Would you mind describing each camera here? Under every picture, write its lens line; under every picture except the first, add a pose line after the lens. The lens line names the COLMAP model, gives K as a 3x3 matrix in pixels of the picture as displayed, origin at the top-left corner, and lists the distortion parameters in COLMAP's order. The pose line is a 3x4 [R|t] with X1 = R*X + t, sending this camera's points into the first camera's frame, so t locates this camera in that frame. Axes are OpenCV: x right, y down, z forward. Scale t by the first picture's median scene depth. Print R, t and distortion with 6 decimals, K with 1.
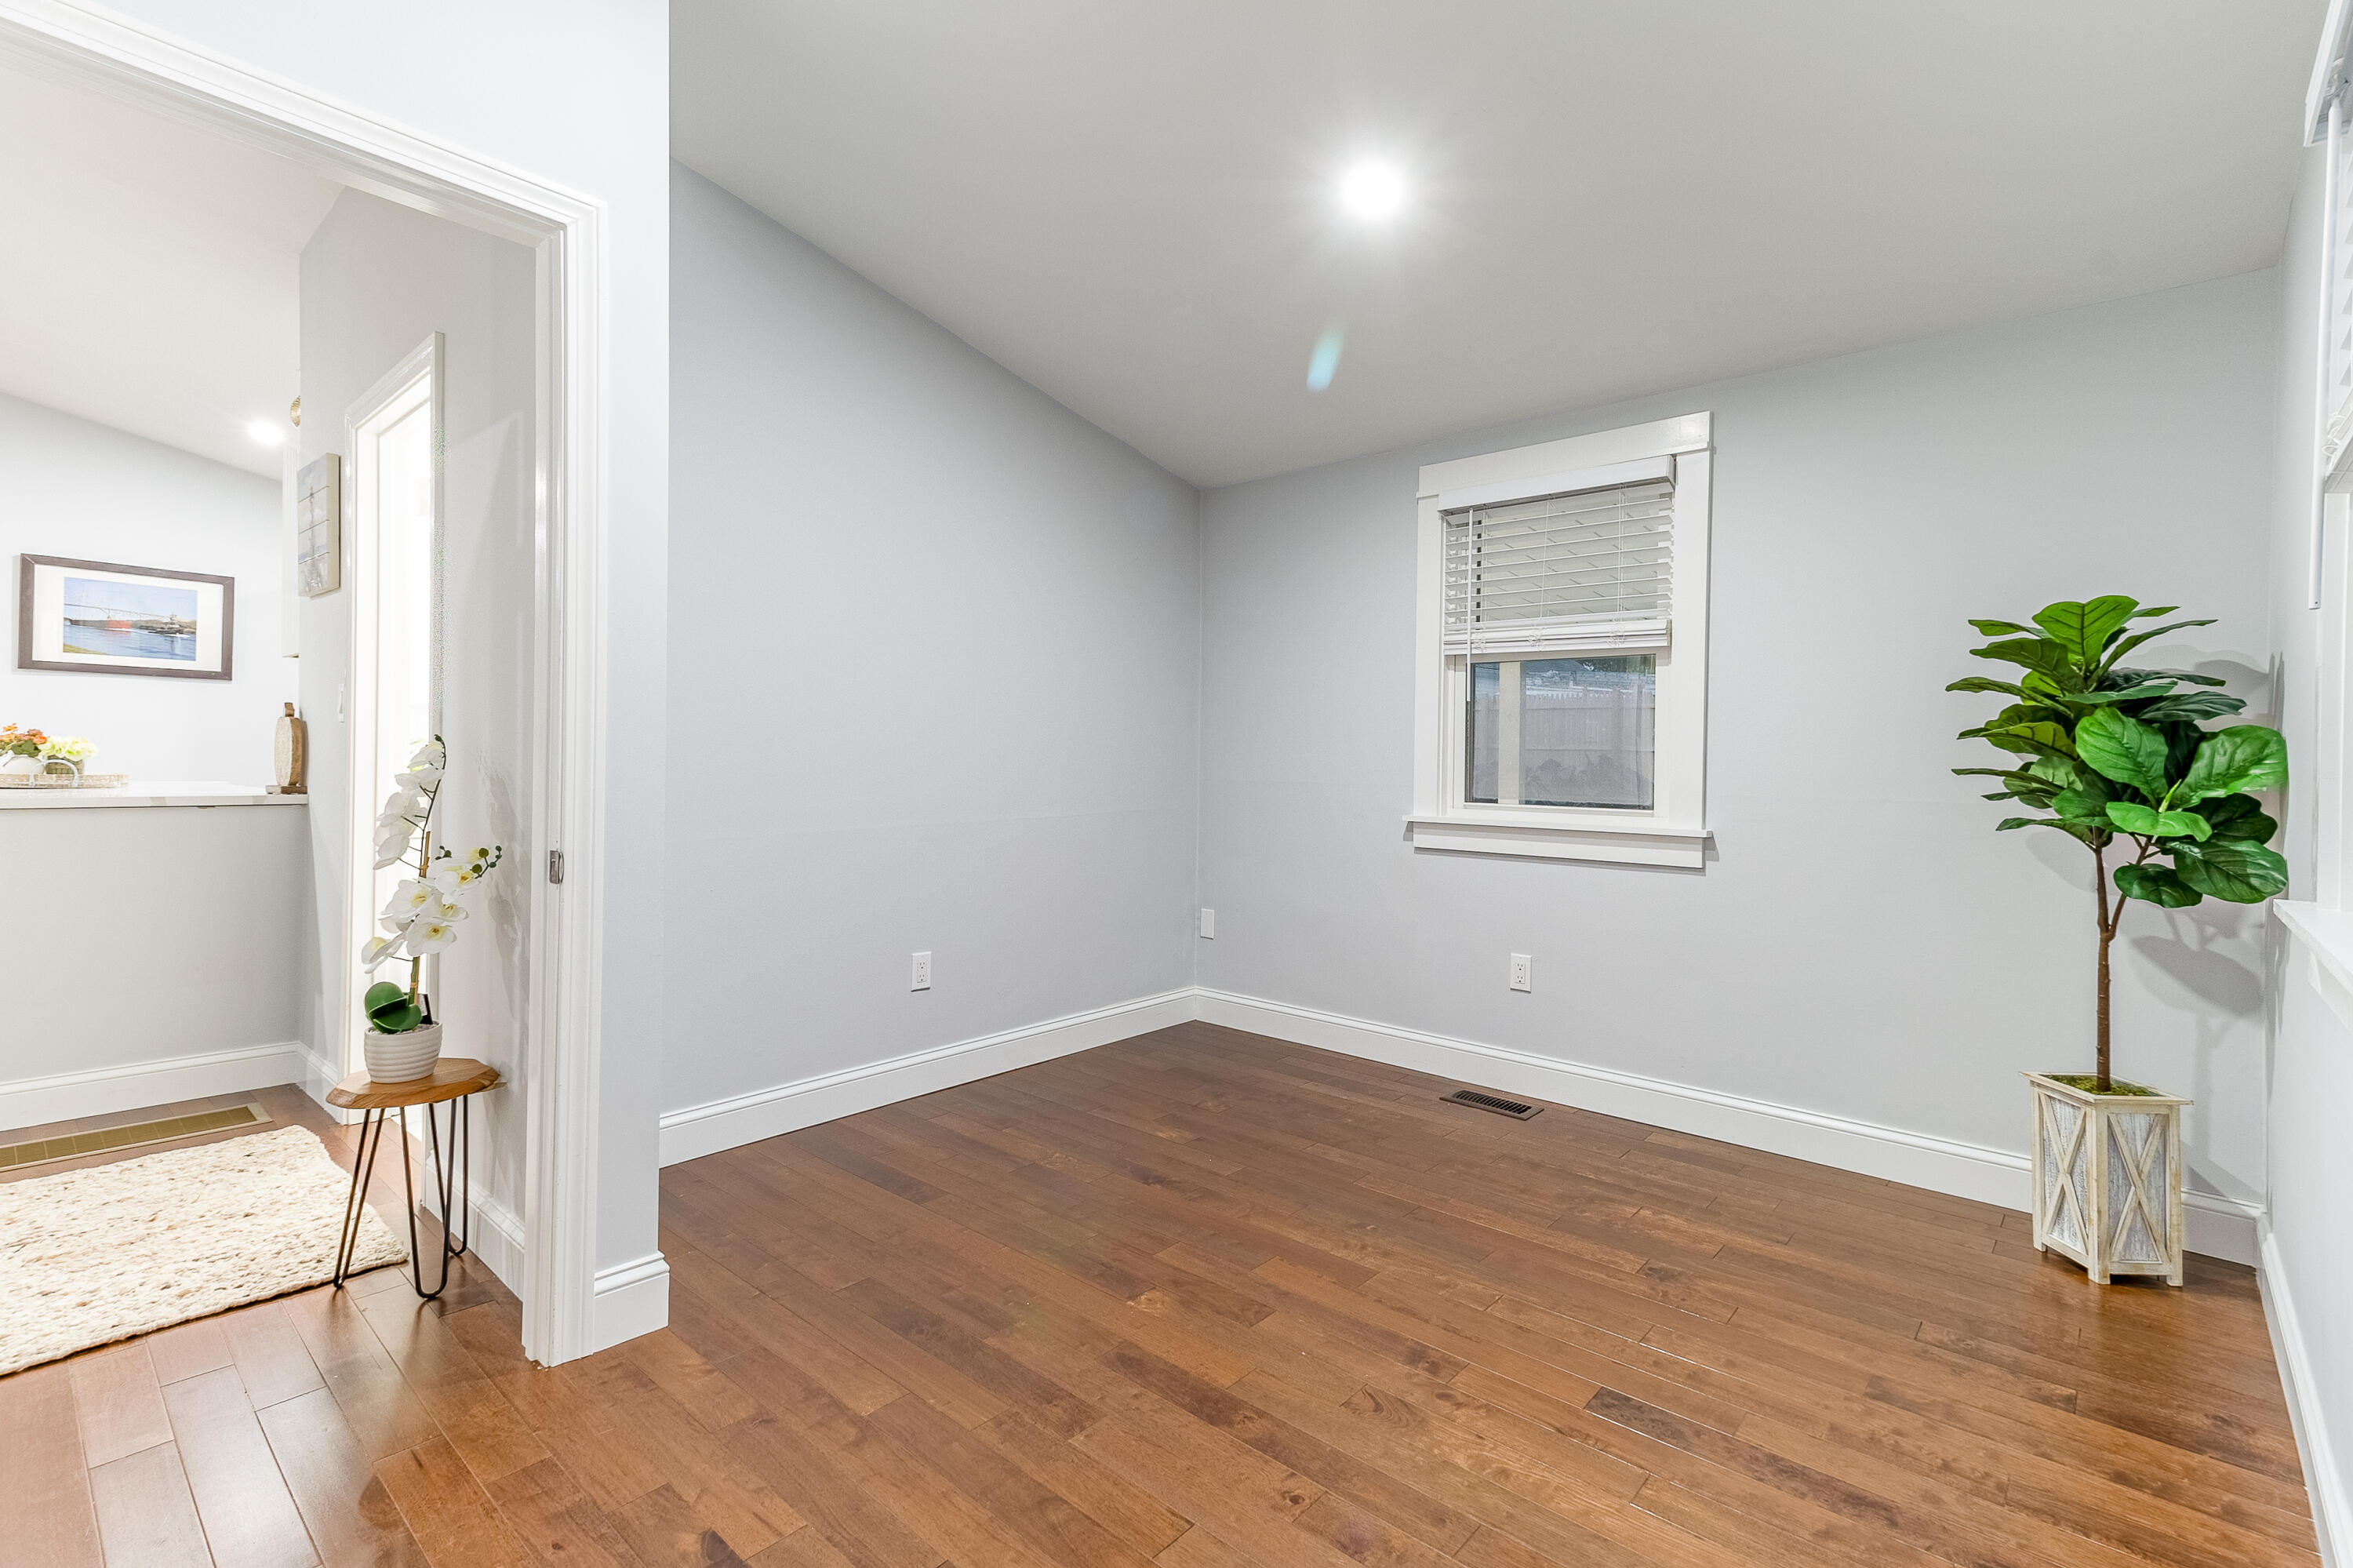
lens RADIAL K [[1072.7, 0, 1197.4], [0, 1072.7, 759.6], [0, 0, 1]] dist [0.025121, 0.000517]
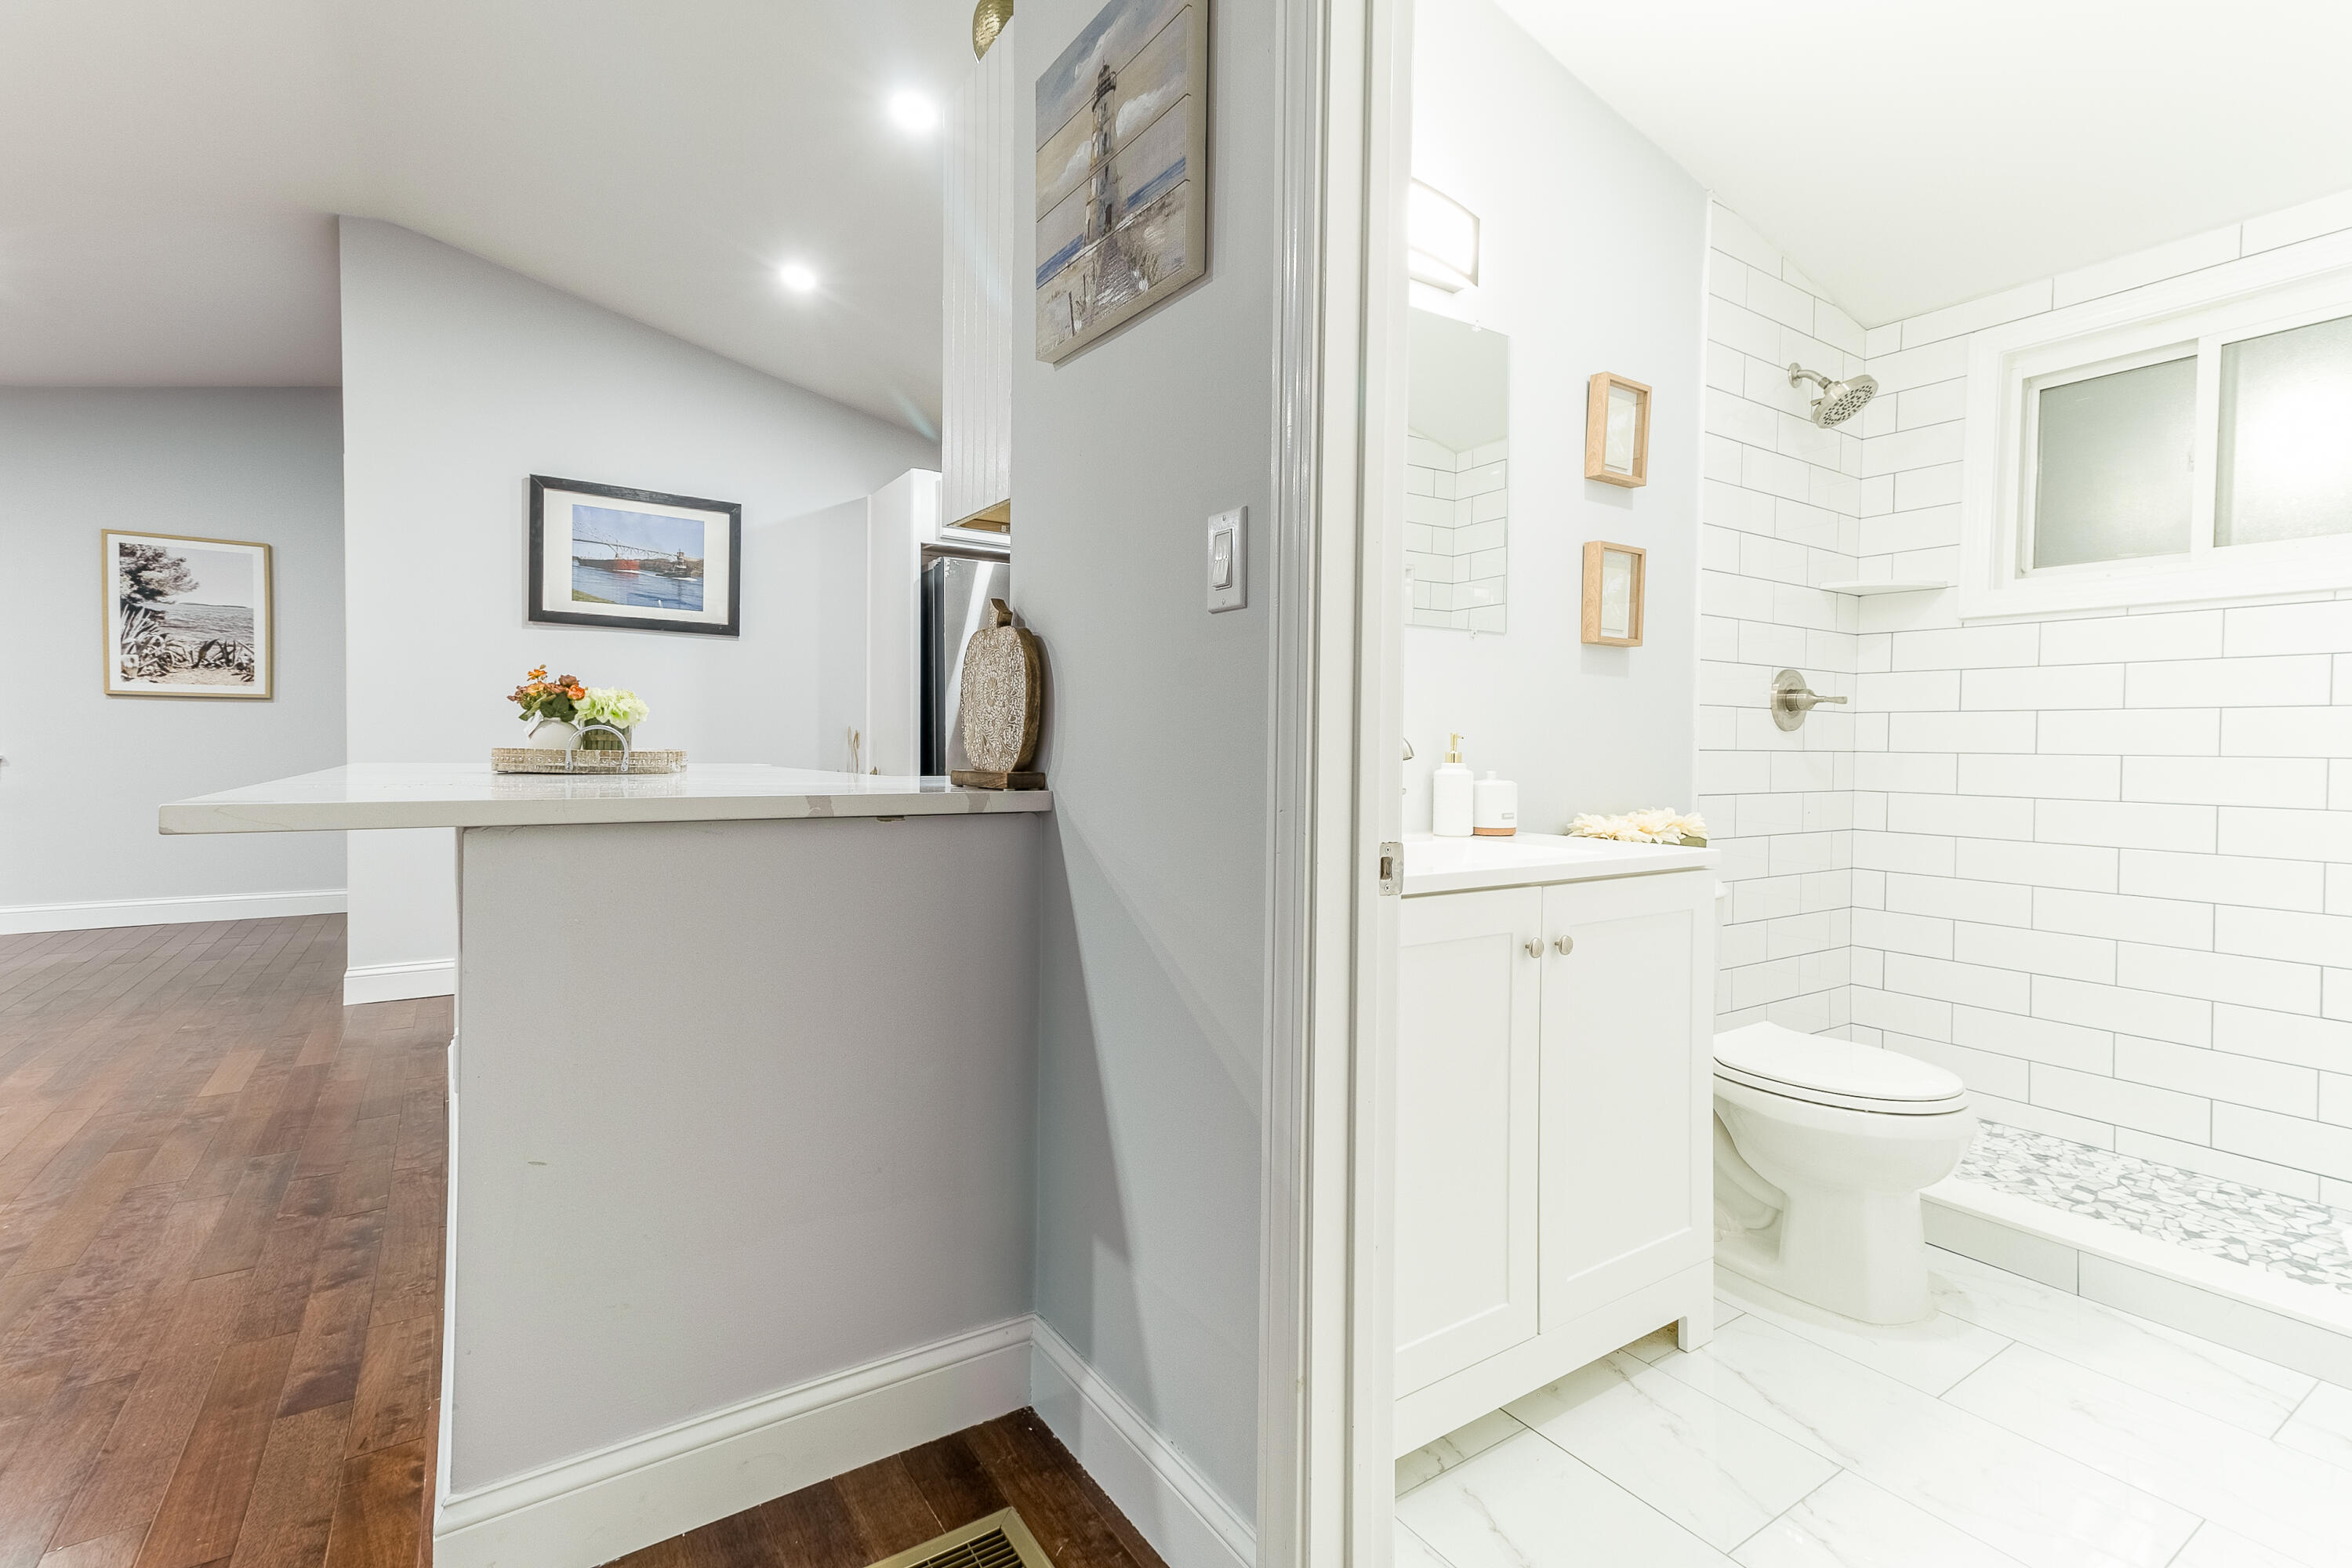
lens RADIAL K [[1072.2, 0, 1196.9], [0, 1072.2, 759.6], [0, 0, 1]] dist [0.025121, 0.000517]
pose [[0.968224, 0.001142, -0.250081, -0.396988], [0.002289, 0.999907, 0.013427, 0.007840], [0.250073, -0.013573, 0.968132, 0.355062]]
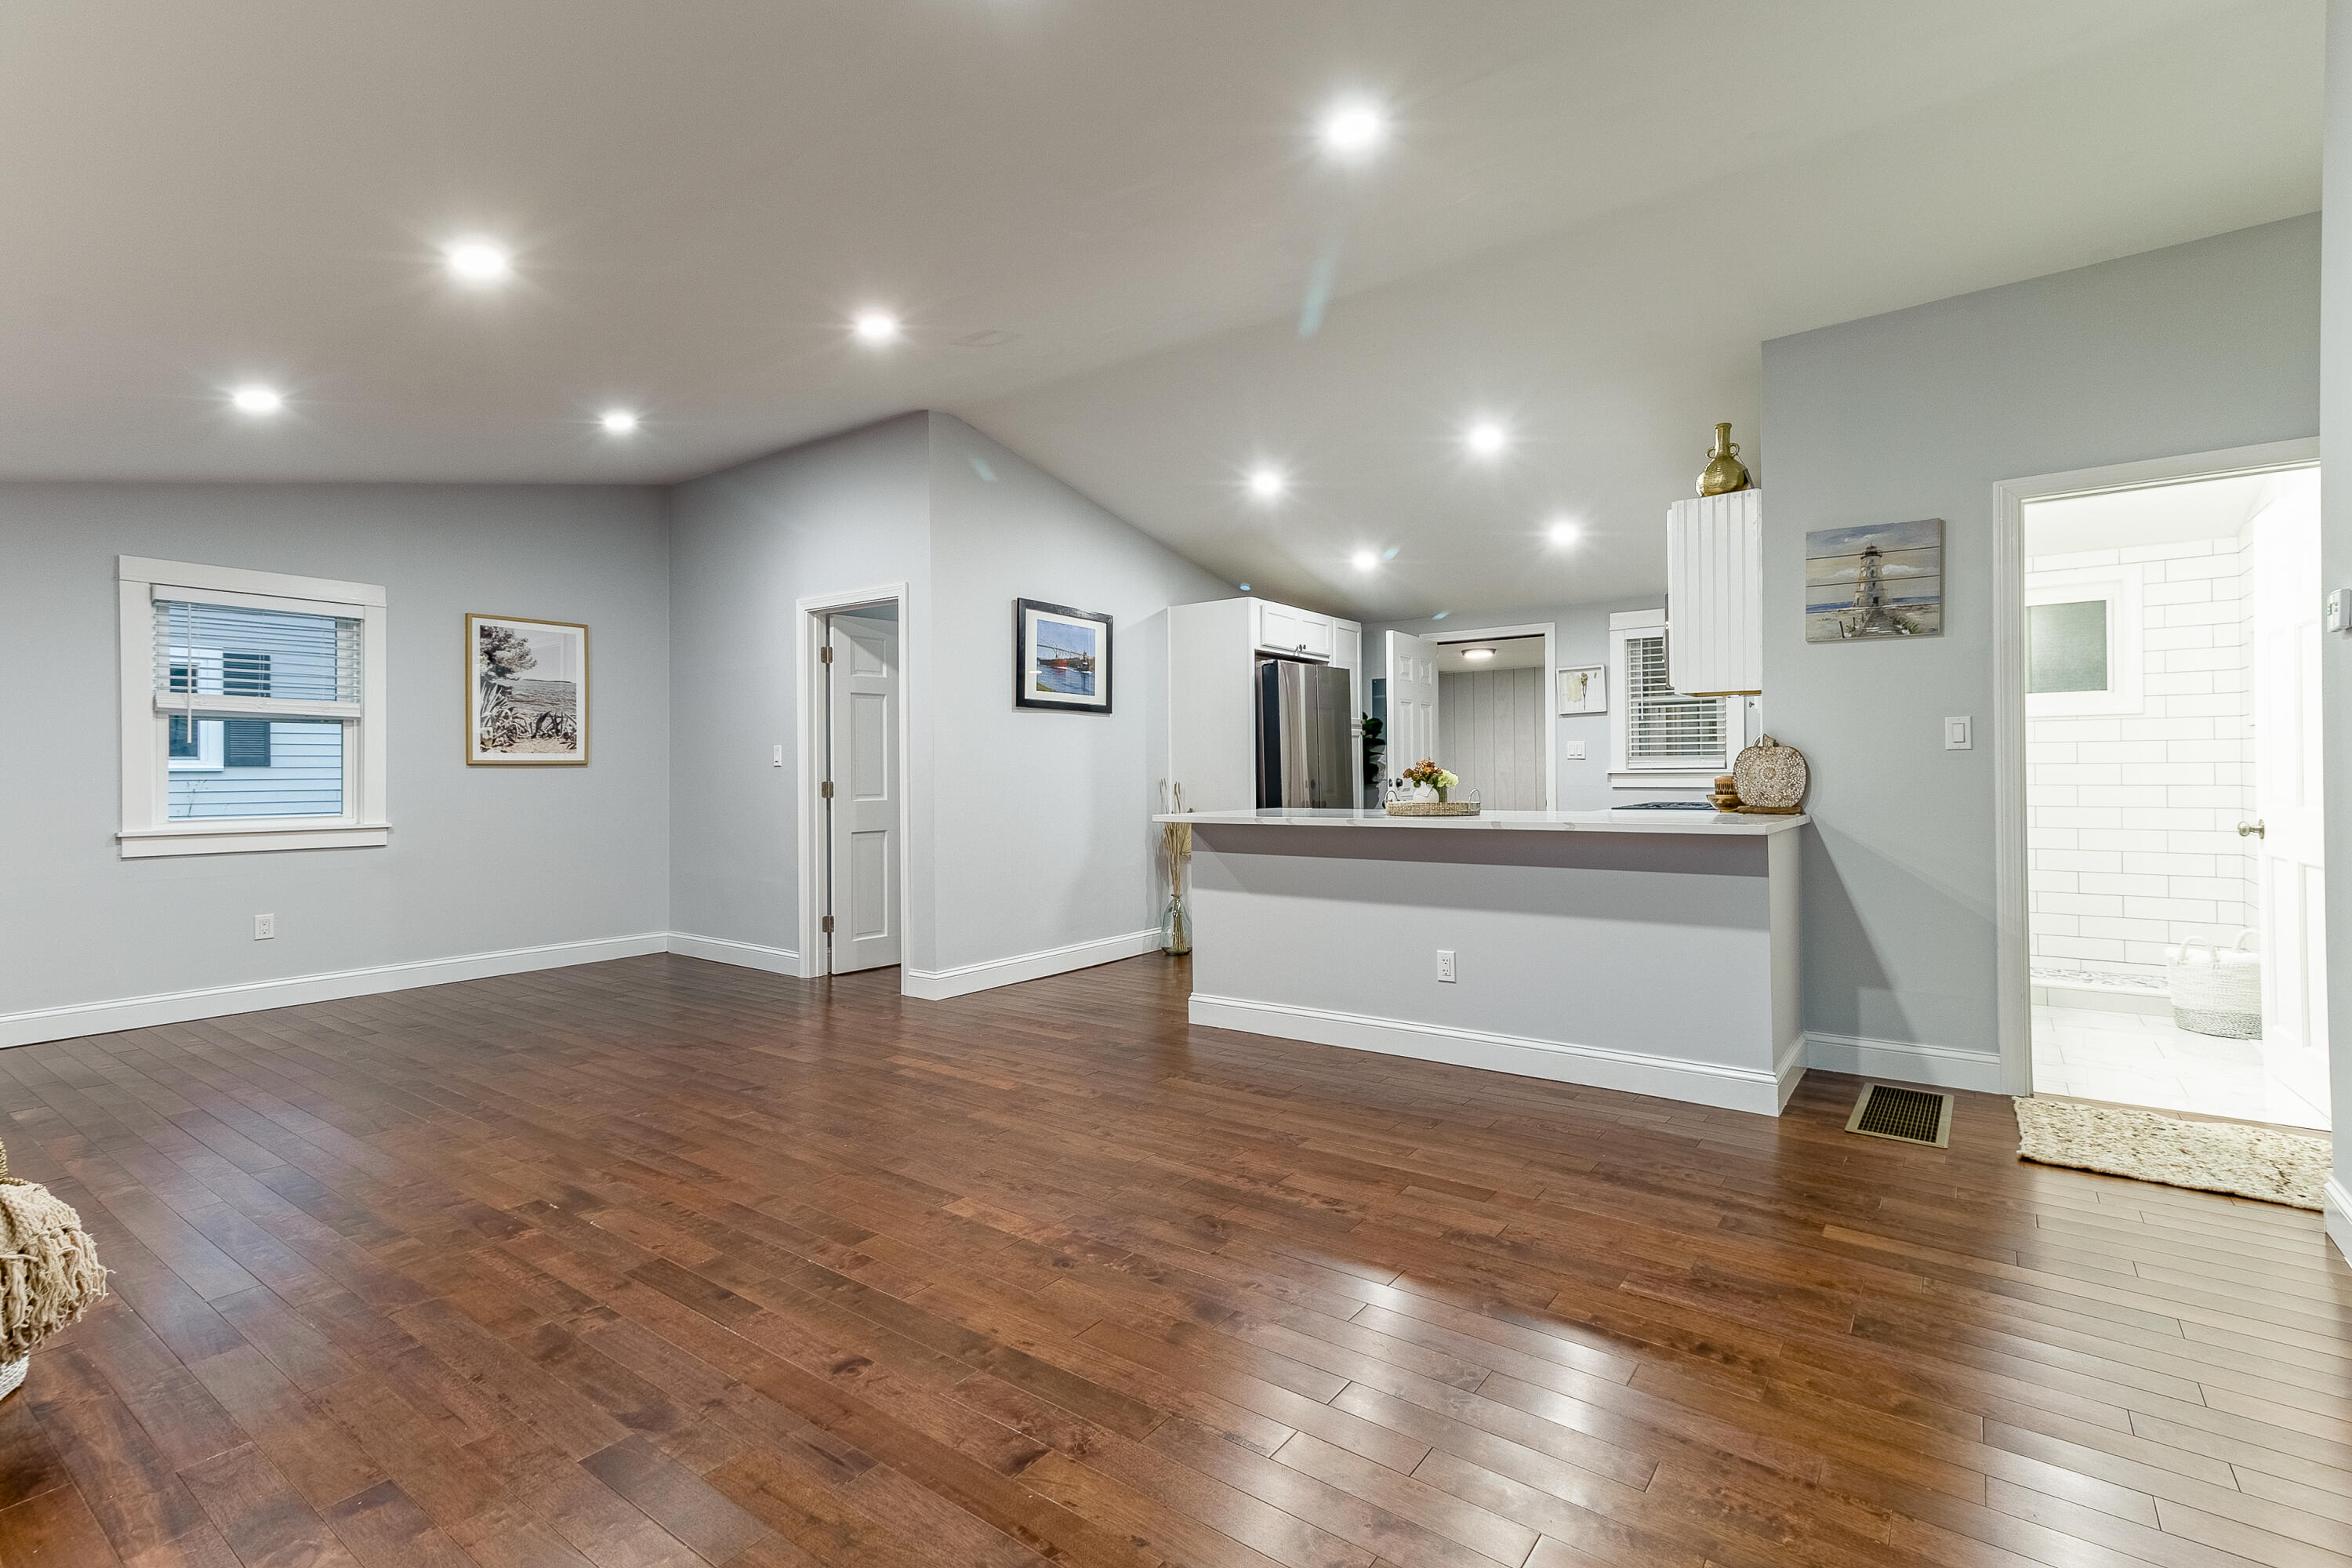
lens RADIAL K [[1072.2, 0, 1196.9], [0, 1072.2, 759.6], [0, 0, 1]] dist [0.025121, 0.000517]
pose [[0.995446, -0.021658, 0.092835, -0.967772], [0.022500, 0.999715, -0.008037, -0.019031], [-0.092634, 0.010089, 0.995649, -0.042252]]
